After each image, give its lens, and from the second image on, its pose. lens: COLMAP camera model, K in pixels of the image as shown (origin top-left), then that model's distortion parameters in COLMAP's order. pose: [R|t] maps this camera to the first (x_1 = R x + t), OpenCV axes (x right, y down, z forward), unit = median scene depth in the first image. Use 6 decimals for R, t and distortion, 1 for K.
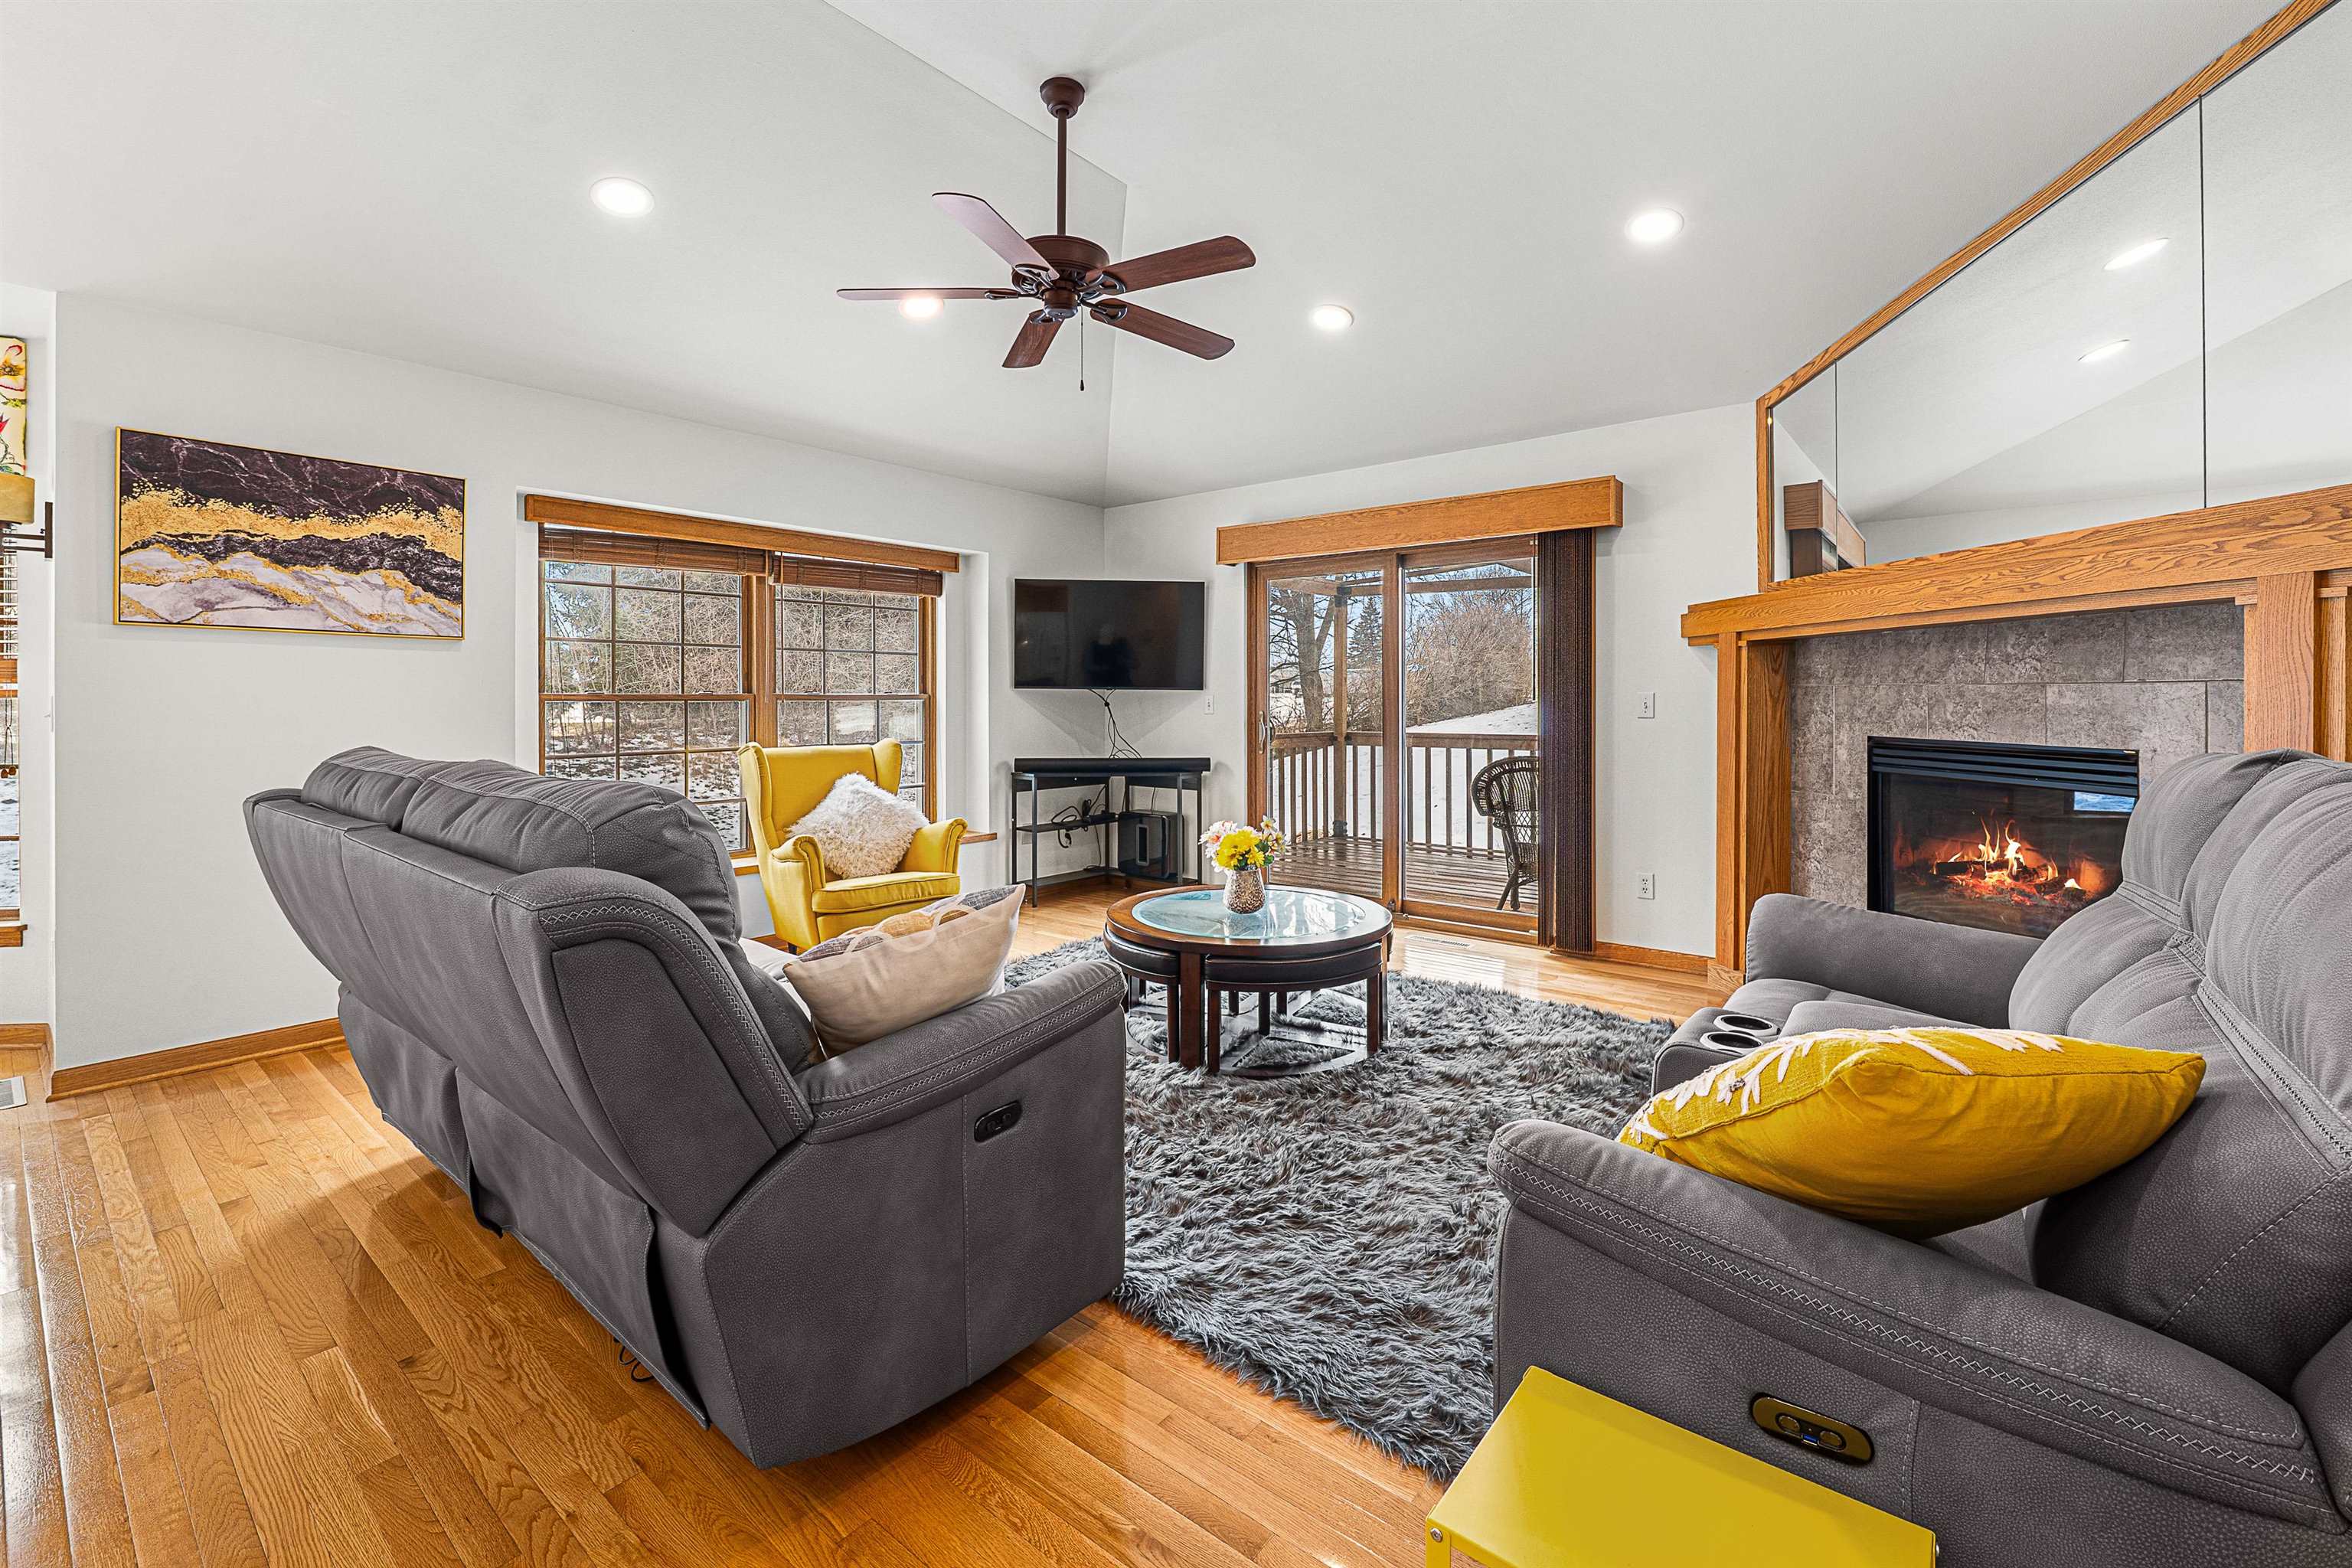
lens RADIAL K [[986.8, 0, 1193.1], [0, 986.8, 689.9], [0, 0, 1]] dist [-0.013719, 0.000318]
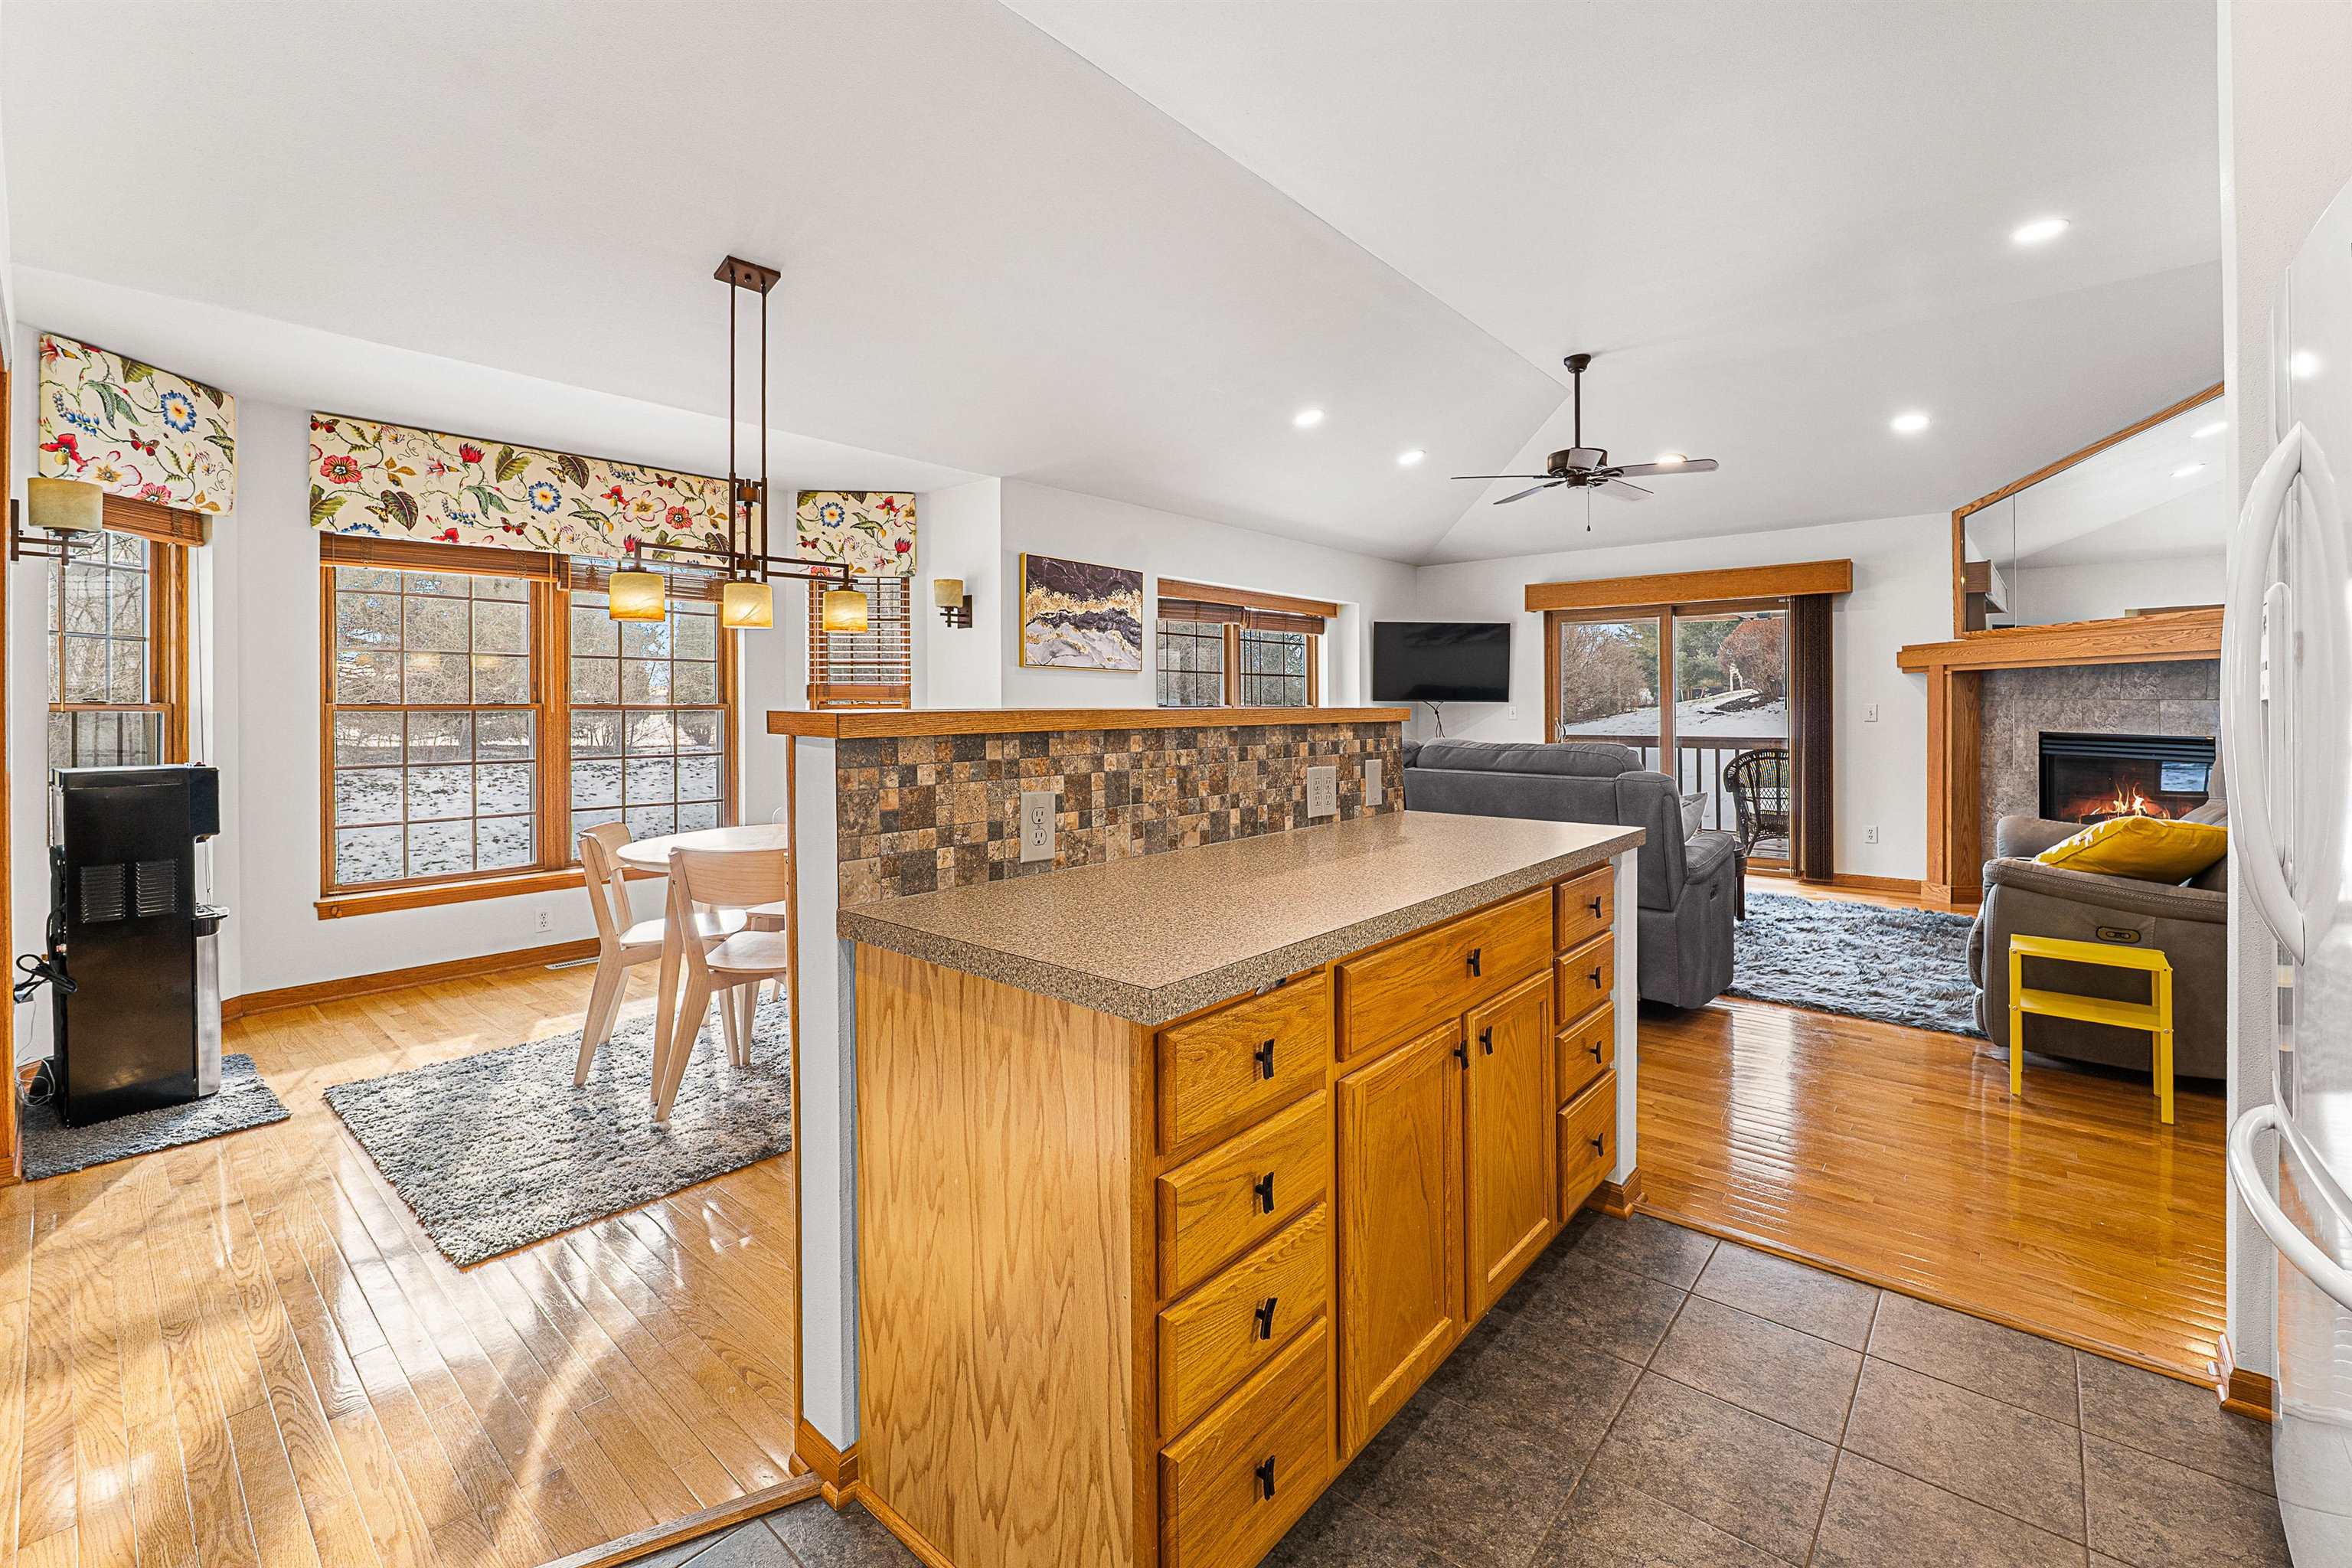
lens RADIAL K [[986.8, 0, 1193.1], [0, 986.8, 689.9], [0, 0, 1]] dist [-0.013719, 0.000318]
pose [[0.999323, -0.001174, -0.036775, -0.583052], [0.000857, 0.999962, -0.008627, -0.007910], [0.036784, 0.008590, 0.999286, -0.592861]]
